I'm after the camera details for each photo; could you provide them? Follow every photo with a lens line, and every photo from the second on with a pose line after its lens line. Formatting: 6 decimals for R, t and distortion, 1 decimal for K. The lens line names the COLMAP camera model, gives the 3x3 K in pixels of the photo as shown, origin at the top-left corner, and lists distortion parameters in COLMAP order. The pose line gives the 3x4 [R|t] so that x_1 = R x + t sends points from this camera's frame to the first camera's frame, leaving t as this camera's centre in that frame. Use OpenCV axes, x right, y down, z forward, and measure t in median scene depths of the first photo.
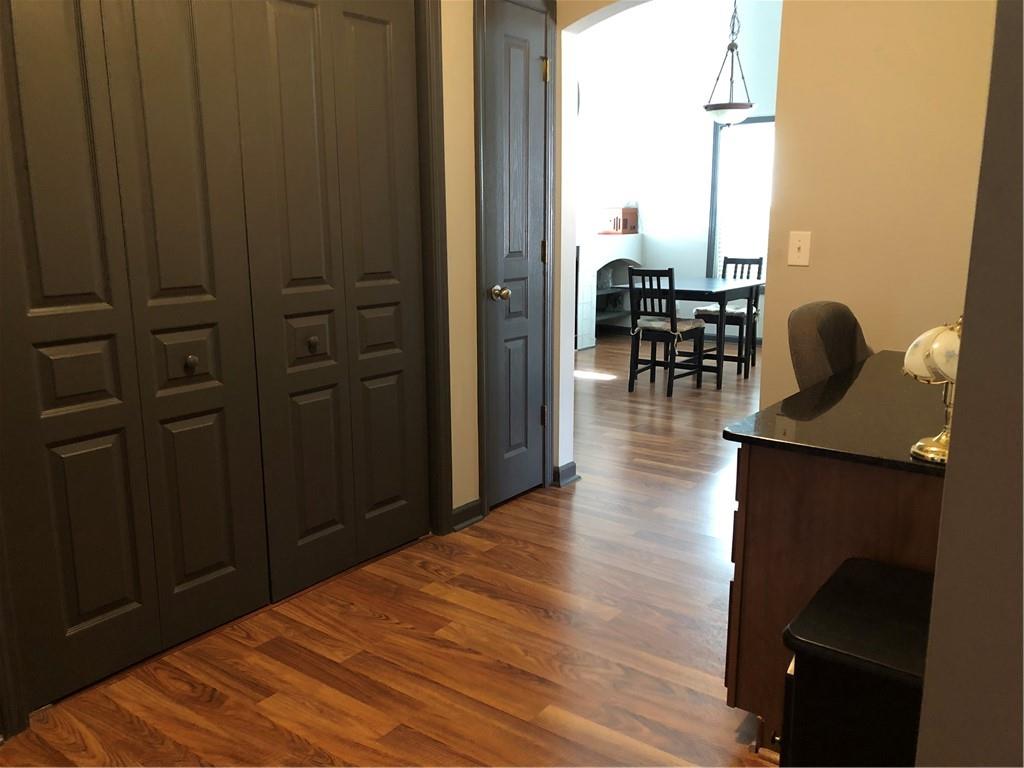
lens RADIAL K [[840.7, 0, 507.6], [0, 840.7, 385.0], [0, 0, 1]] dist [0.043859, -0.029677]
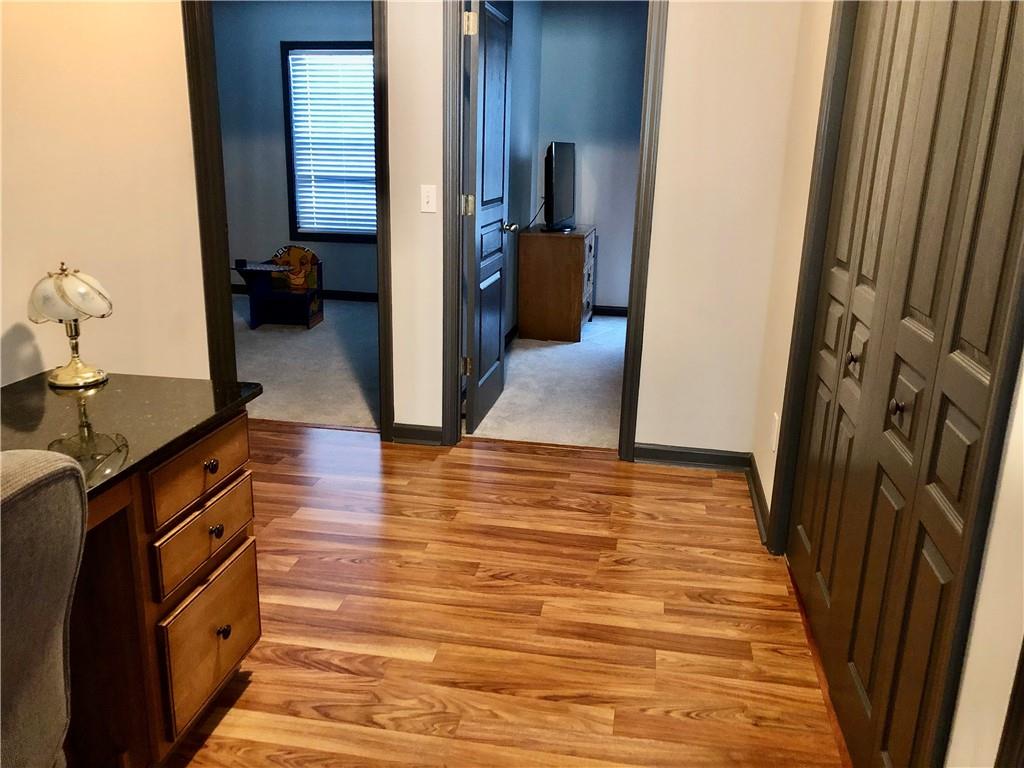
lens RADIAL K [[840.7, 0, 512.5], [0, 840.7, 382.3], [0, 0, 1]] dist [0.043859, -0.029677]
pose [[-0.887310, 0.107461, -0.448479, 0.222751], [-0.115587, 0.889612, 0.441849, -0.226215], [0.446453, 0.443895, -0.776940, 0.969125]]
